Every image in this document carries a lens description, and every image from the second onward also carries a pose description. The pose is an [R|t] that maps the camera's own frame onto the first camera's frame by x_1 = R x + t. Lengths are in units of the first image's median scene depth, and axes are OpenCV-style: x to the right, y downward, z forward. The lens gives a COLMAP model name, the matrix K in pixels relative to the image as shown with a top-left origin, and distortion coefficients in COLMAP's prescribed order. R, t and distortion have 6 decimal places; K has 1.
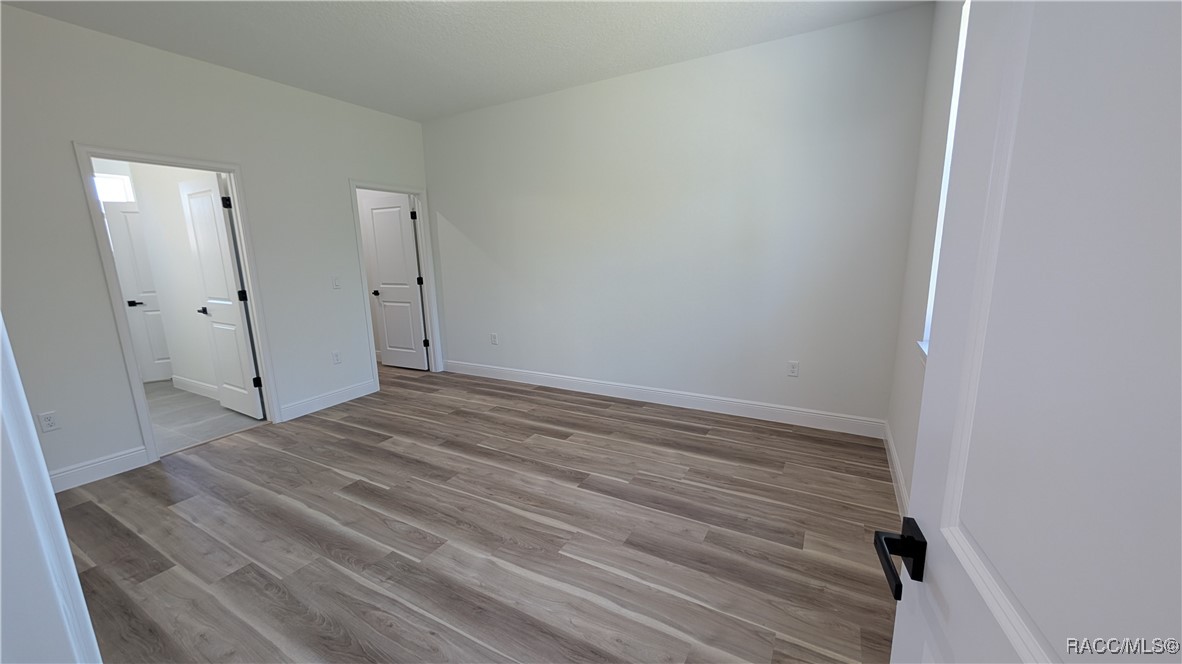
lens RADIAL K [[445.8, 0, 583.6], [0, 445.8, 337.9], [0, 0, 1]] dist [-0.000727, 0.000851]
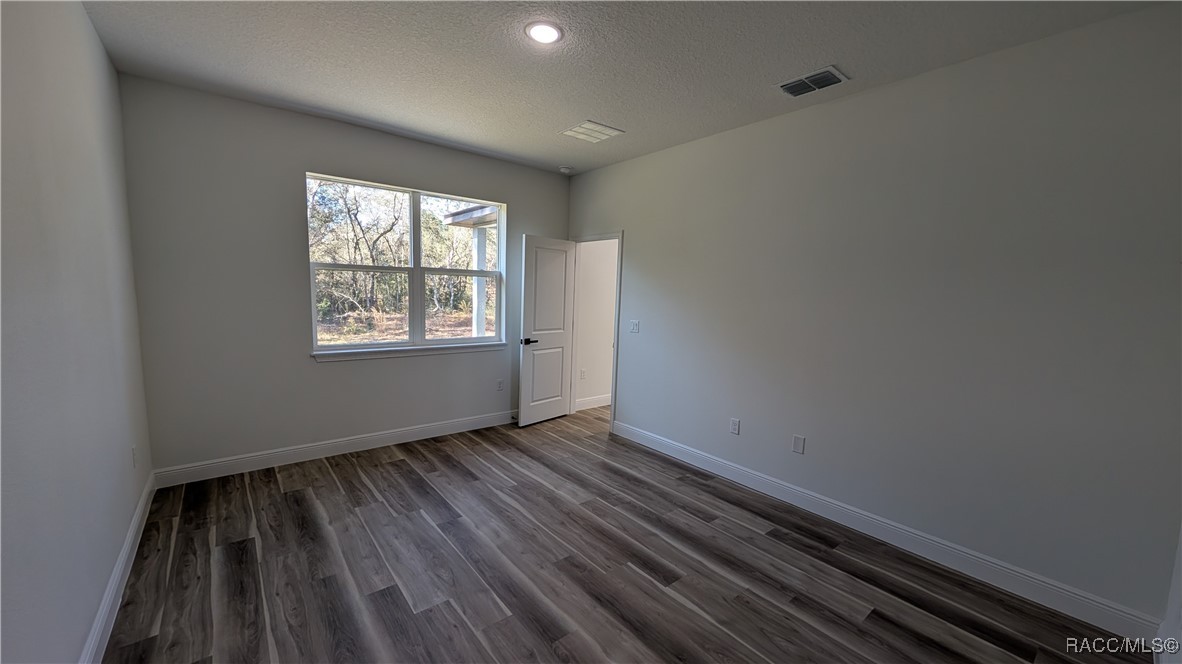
lens RADIAL K [[445.8, 0, 580.7], [0, 445.8, 333.5], [0, 0, 1]] dist [-0.000727, 0.000851]
pose [[-0.927269, -0.042086, 0.372024, -0.704025], [0.064828, 0.960604, 0.270254, -0.394535], [-0.368741, 0.274716, -0.888010, 1.815766]]
